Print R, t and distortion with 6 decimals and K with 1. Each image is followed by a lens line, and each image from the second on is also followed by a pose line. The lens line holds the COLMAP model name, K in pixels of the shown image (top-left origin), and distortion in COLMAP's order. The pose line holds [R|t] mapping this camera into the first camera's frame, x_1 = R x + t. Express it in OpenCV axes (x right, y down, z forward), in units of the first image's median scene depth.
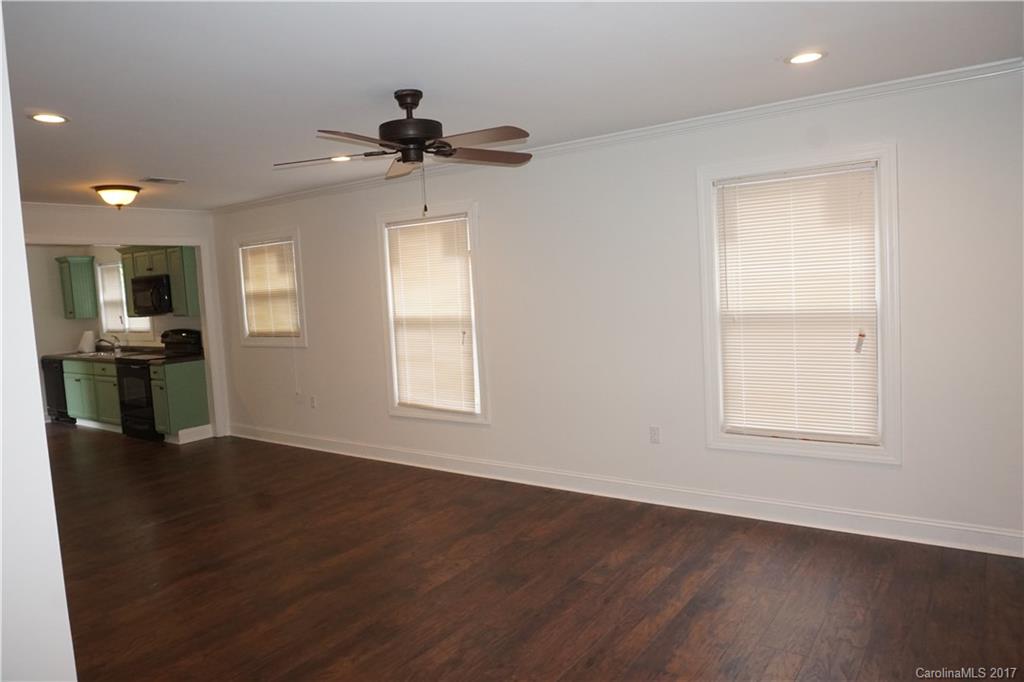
lens RADIAL K [[680.0, 0, 512.0], [0, 680.0, 341.0], [0, 0, 1]] dist [-0.023229, 0.002019]
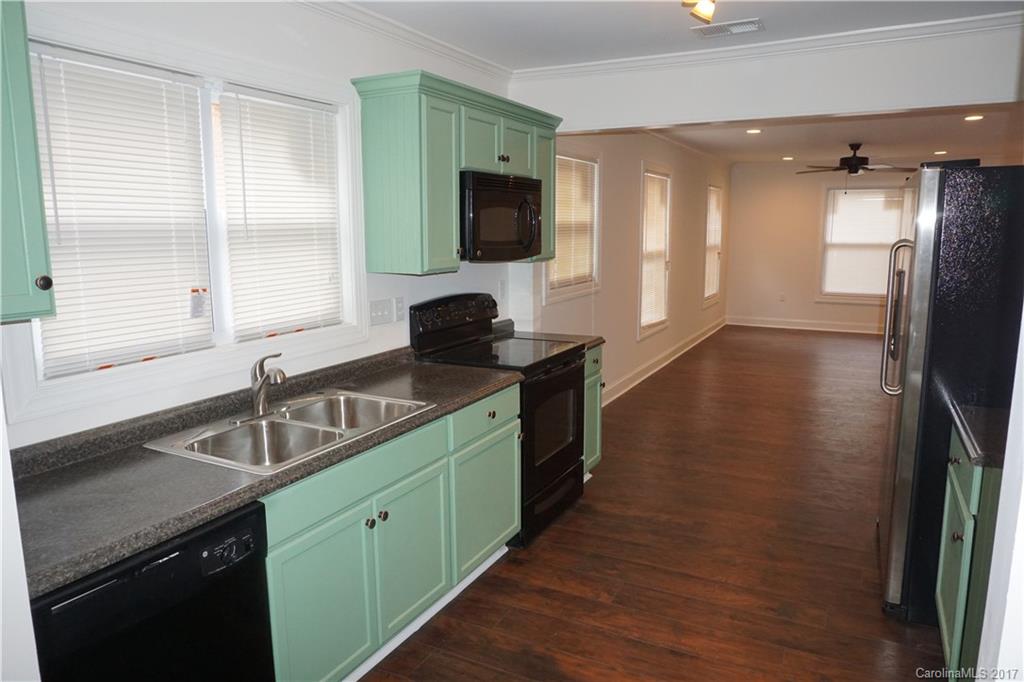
lens RADIAL K [[680.0, 0, 512.0], [0, 680.0, 341.0], [0, 0, 1]] dist [-0.023229, 0.002019]
pose [[-0.132921, -0.114927, 0.984441, -2.037832], [0.100245, 0.986602, 0.128714, -0.091104], [-0.986044, 0.115794, -0.119619, 2.181632]]
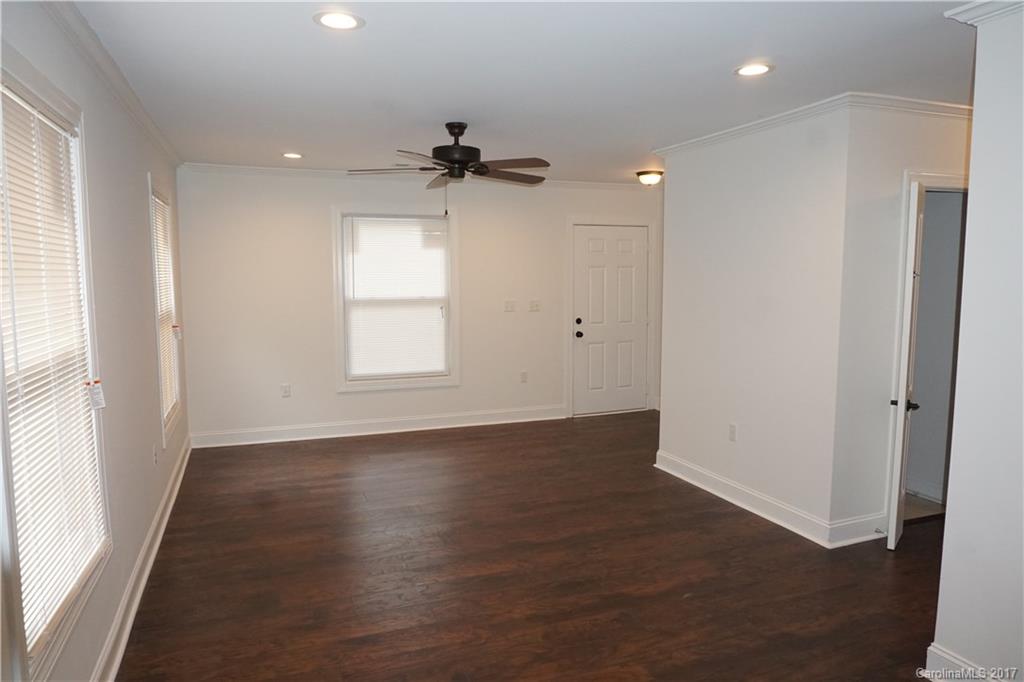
lens RADIAL K [[680.0, 0, 512.0], [0, 680.0, 341.0], [0, 0, 1]] dist [-0.023229, 0.002019]
pose [[-0.829249, -0.006342, 0.558843, -0.826124], [0.092721, 0.984517, 0.148758, -0.117845], [-0.551134, 0.175174, -0.815822, 1.773862]]
